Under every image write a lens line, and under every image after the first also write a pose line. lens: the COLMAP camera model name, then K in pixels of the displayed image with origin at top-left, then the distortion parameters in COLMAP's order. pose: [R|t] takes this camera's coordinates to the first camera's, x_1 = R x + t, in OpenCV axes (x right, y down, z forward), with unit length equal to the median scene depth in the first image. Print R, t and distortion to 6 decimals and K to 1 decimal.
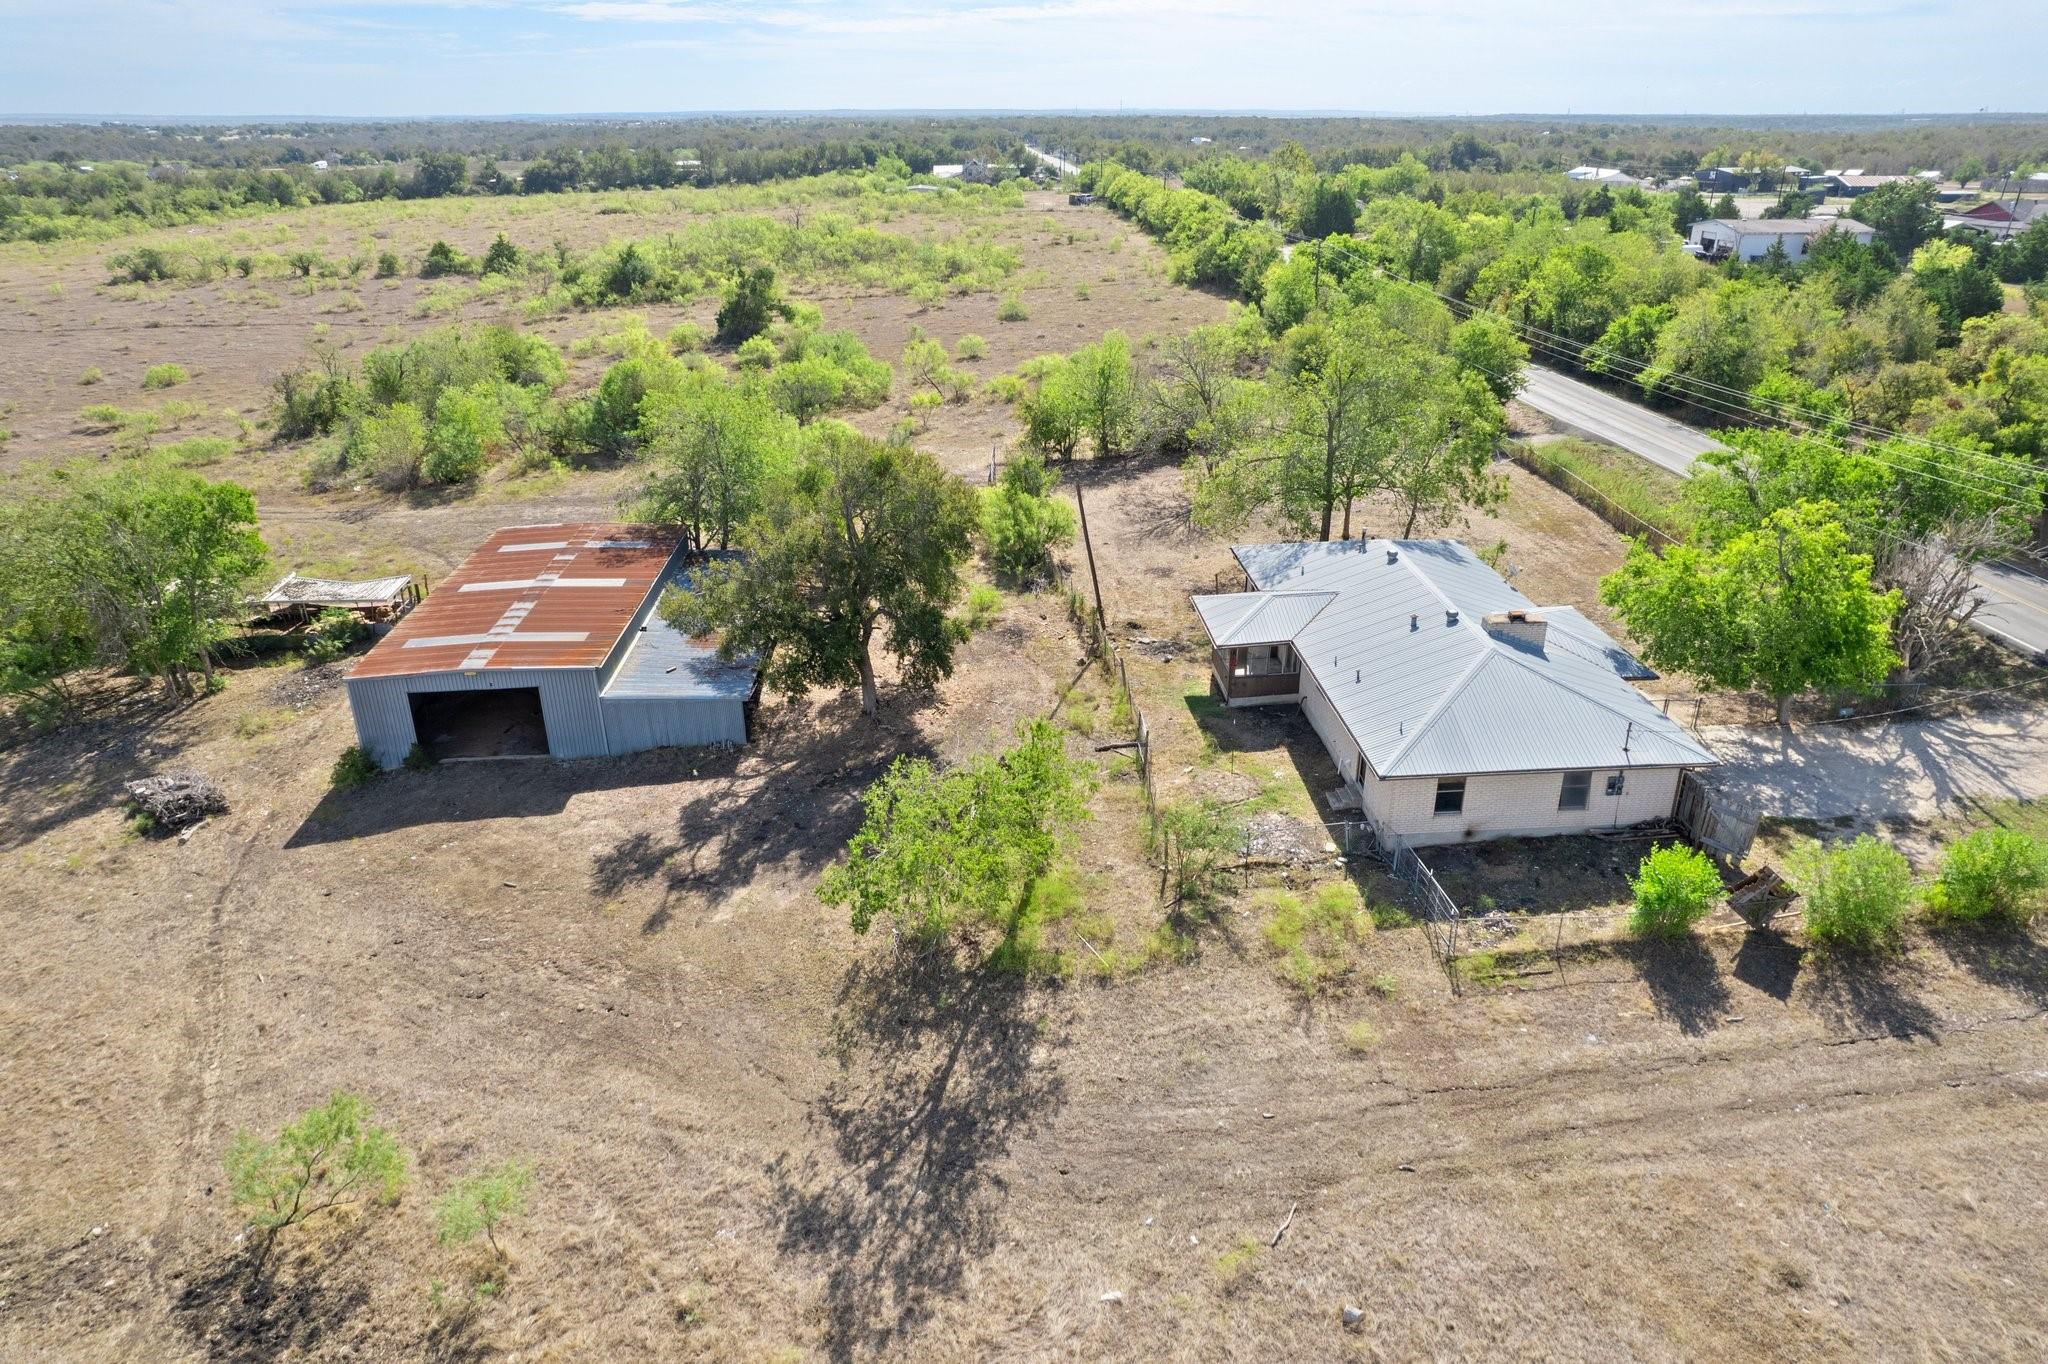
lens RADIAL K [[1325.9, 0, 1012.3], [0, 1325.9, 698.2], [0, 0, 1]] dist [-0.079709, 0.072840]
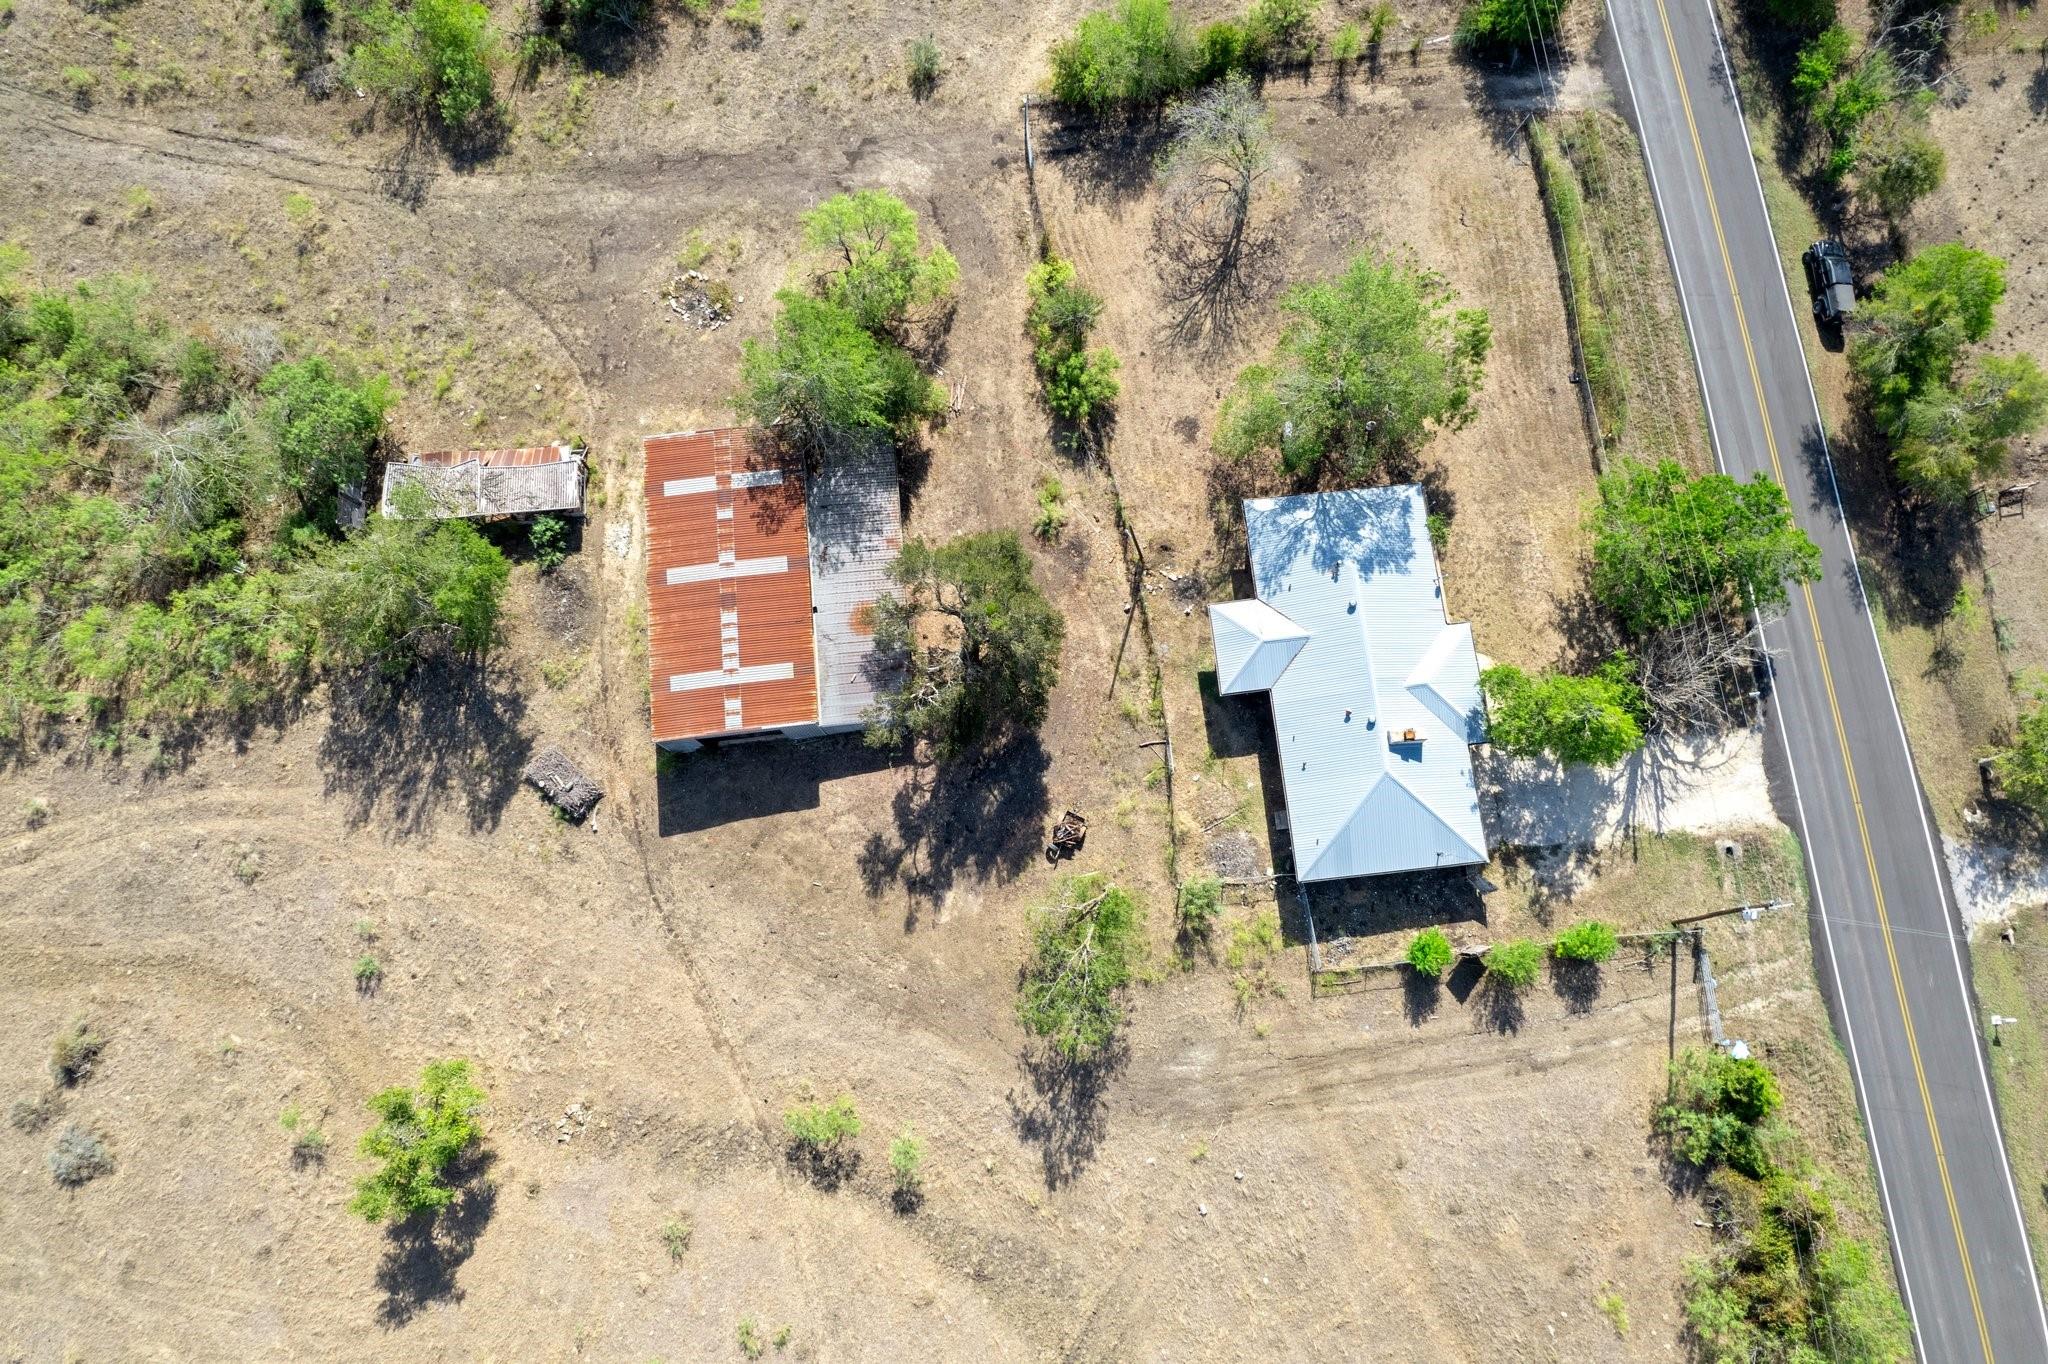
lens RADIAL K [[1325.9, 0, 1012.3], [0, 1325.9, 698.2], [0, 0, 1]] dist [-0.079709, 0.072840]
pose [[0.998566, -0.053515, -0.001355, -0.104547], [0.033033, 0.596073, 0.802251, -1.563182], [-0.042125, -0.801145, 0.596986, 0.115280]]
